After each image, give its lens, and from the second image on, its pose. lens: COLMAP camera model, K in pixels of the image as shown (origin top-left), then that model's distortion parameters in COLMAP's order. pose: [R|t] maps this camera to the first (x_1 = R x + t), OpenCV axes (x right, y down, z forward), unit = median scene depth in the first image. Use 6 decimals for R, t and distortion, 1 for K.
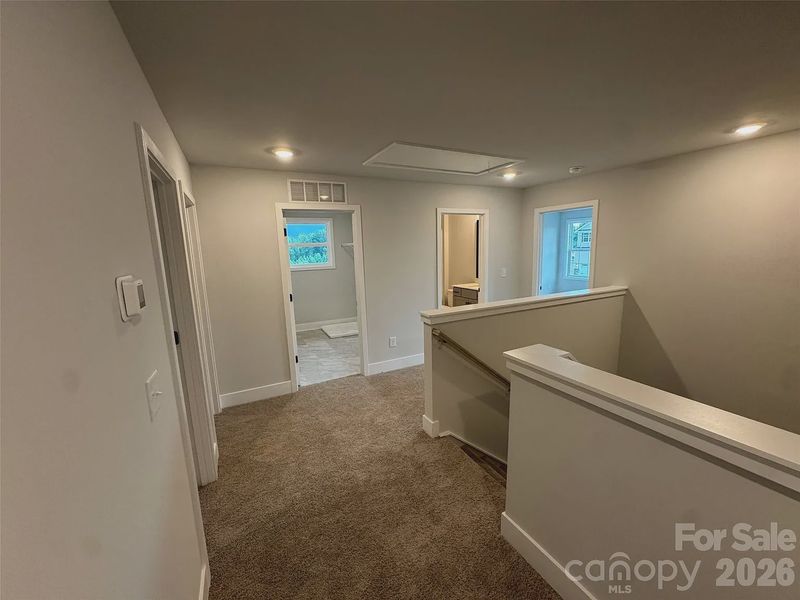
lens RADIAL K [[321.5, 0, 400.0], [0, 321.5, 300.0], [0, 0, 1]] dist [0.000006, -0.000008]
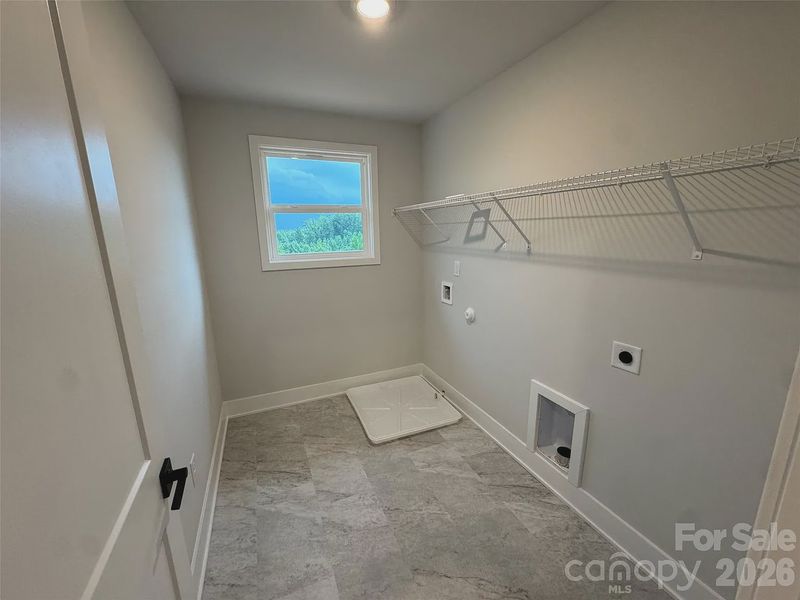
lens RADIAL K [[321.5, 0, 400.0], [0, 321.5, 300.0], [0, 0, 1]] dist [0.000006, -0.000008]
pose [[0.997943, 0.028686, -0.057327, -0.144967], [-0.025846, 0.998430, 0.049694, -0.071386], [0.058663, -0.048110, 0.997118, 0.551120]]
